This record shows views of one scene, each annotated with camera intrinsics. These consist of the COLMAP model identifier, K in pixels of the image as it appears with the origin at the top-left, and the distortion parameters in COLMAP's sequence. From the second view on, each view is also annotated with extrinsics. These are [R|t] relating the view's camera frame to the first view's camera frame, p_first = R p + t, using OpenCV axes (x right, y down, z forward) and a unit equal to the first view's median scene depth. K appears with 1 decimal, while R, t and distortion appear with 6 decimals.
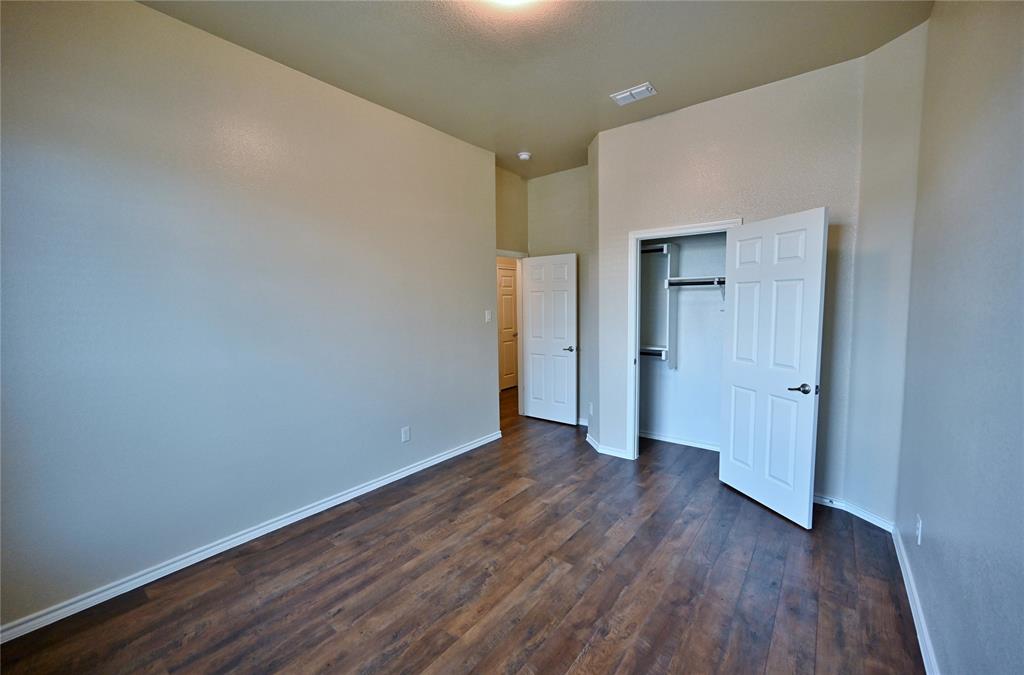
lens RADIAL K [[406.3, 0, 514.5], [0, 406.3, 338.2], [0, 0, 1]] dist [-0.000465, 0.001062]
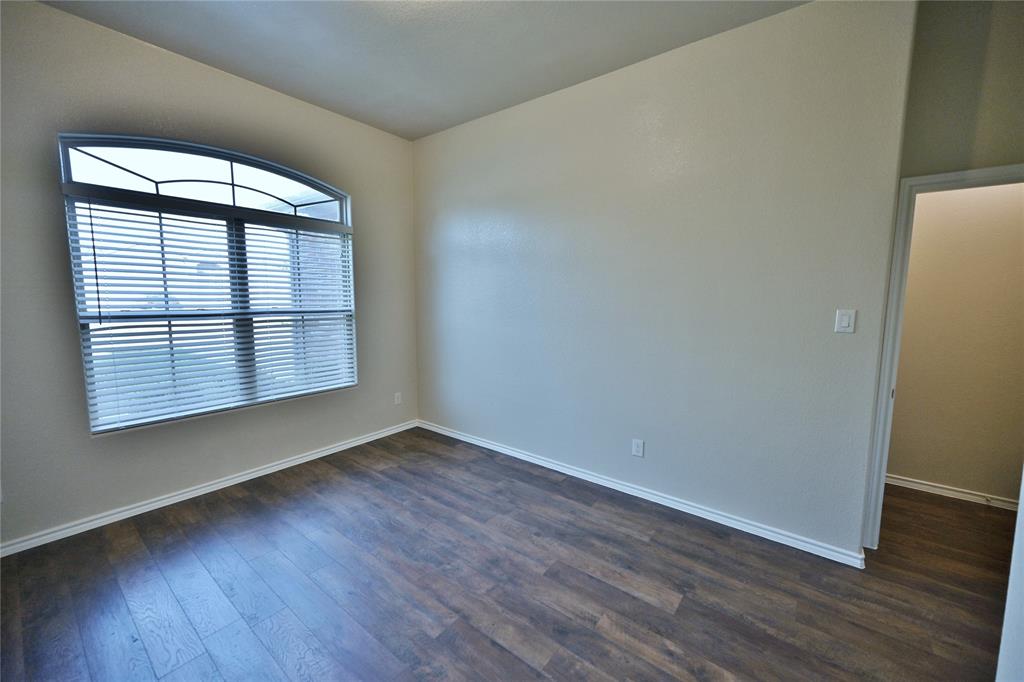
lens RADIAL K [[403.1, 0, 509.7], [0, 403.1, 342.6], [0, 0, 1]] dist [-0.000550, 0.000473]
pose [[-0.000204, 0.132817, -0.991141, 0.701454], [-0.095232, 0.986633, 0.132232, -0.084967], [0.995455, 0.094415, 0.012447, 0.924754]]
